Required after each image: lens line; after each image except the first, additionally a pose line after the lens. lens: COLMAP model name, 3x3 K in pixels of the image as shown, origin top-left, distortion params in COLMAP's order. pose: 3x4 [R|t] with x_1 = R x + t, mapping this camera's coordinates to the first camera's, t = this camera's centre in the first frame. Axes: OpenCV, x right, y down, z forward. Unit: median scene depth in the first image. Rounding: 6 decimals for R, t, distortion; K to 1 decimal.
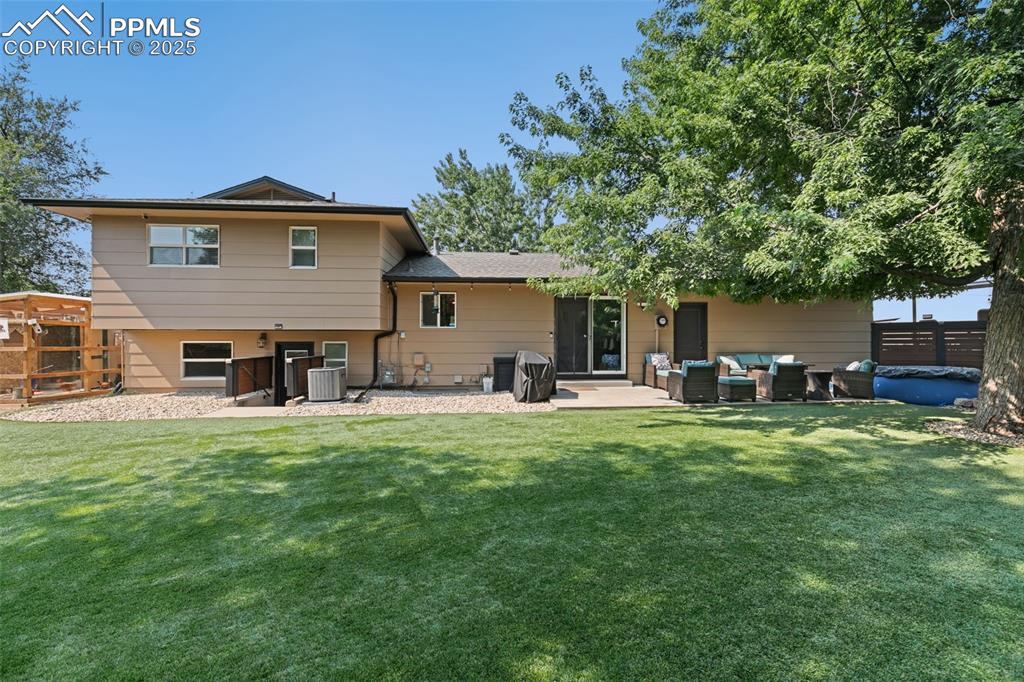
lens RADIAL K [[463.4, 0, 518.0], [0, 463.4, 343.7], [0, 0, 1]] dist [0.001224, -0.000551]
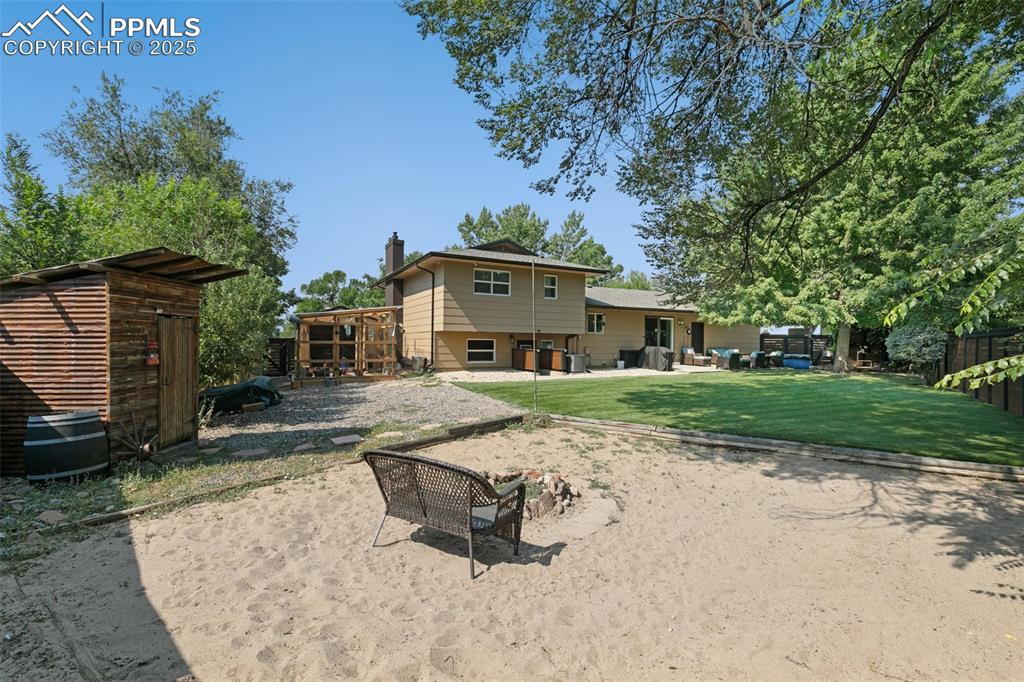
lens RADIAL K [[463.4, 0, 511.0], [0, 463.4, 341.9], [0, 0, 1]] dist [0.001224, -0.000551]
pose [[0.922714, 0.010226, 0.385351, -1.168727], [-0.009817, 0.999947, -0.003030, 0.008972], [-0.385361, -0.000987, 0.922765, -0.516428]]
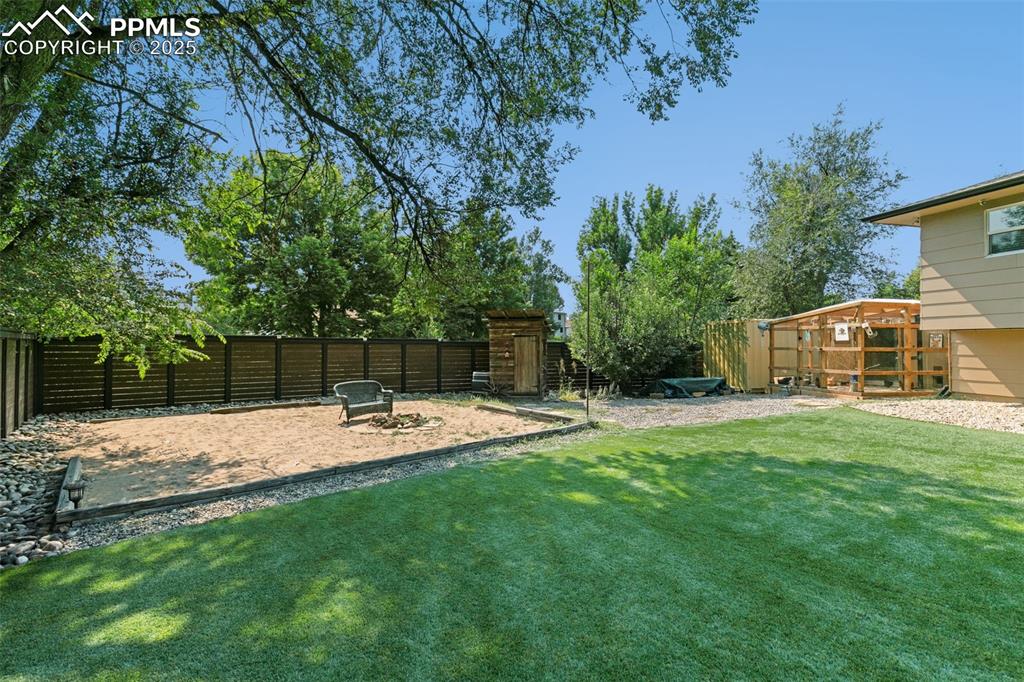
lens RADIAL K [[463.4, 0, 510.4], [0, 463.4, 344.0], [0, 0, 1]] dist [0.001224, -0.000551]
pose [[0.154032, 0.000531, -0.988066, -0.052005], [-0.003481, 0.999994, -0.000006, 0.001314], [0.988060, 0.003440, 0.154033, -0.033913]]
